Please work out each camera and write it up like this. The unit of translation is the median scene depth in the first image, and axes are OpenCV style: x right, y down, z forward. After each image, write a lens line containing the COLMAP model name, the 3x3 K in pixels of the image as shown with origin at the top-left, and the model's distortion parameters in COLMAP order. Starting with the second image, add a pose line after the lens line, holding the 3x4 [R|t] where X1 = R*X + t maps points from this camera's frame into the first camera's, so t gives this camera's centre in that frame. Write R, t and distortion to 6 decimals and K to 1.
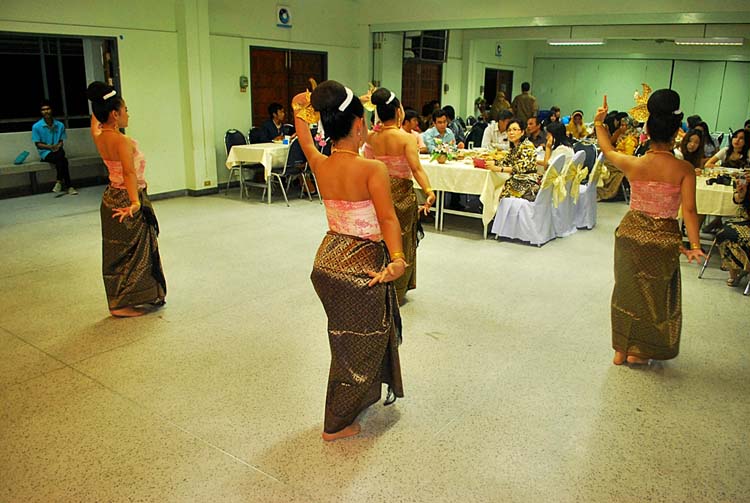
lens RADIAL K [[581.7, 0, 373.7], [0, 581.7, 252.9], [0, 0, 1]] dist [-0.072908, 0.006847]
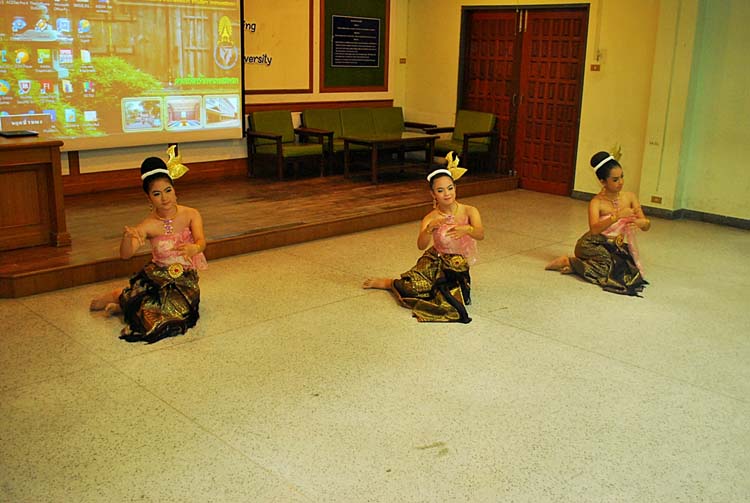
lens RADIAL K [[743.2, 0, 381.0], [0, 743.2, 250.0], [0, 0, 1]] dist [-0.052856, 0.000000]
pose [[-0.178481, 0.233538, -0.955827, 1.086955], [-0.306044, 0.910063, 0.279503, -0.369602], [0.935137, 0.342411, -0.090956, 1.350076]]
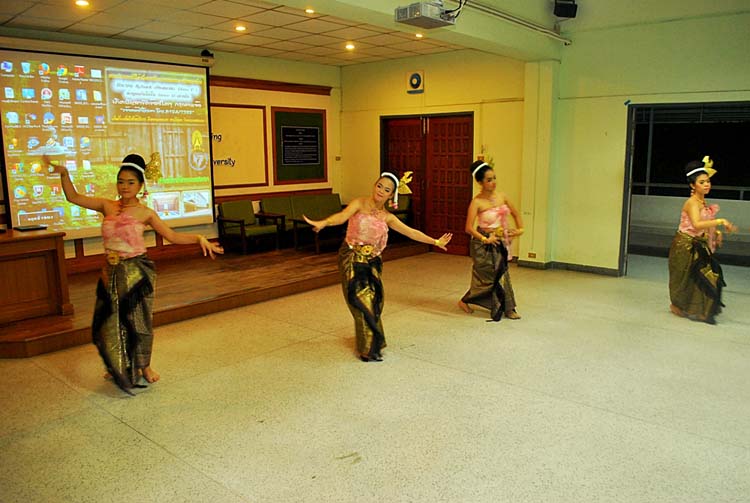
lens RADIAL K [[583.2, 0, 377.6], [0, 583.2, 255.6], [0, 0, 1]] dist [-0.076698, 0.013029]
pose [[-0.101137, 0.162115, -0.981575, 1.095982], [-0.275846, 0.943381, 0.184229, -0.381634], [0.955866, 0.289396, -0.050692, 1.374306]]
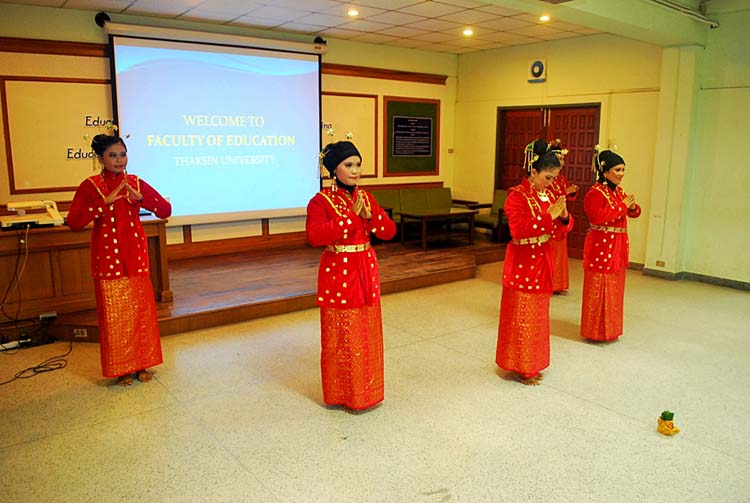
lens RADIAL K [[583.2, 0, 383.1], [0, 583.2, 258.0], [0, 0, 1]] dist [-0.076698, 0.013029]
pose [[-0.283451, 0.168141, -0.944131, 1.041786], [-0.281995, 0.926369, 0.249640, -0.379653], [0.916588, 0.337001, -0.215166, 1.372465]]
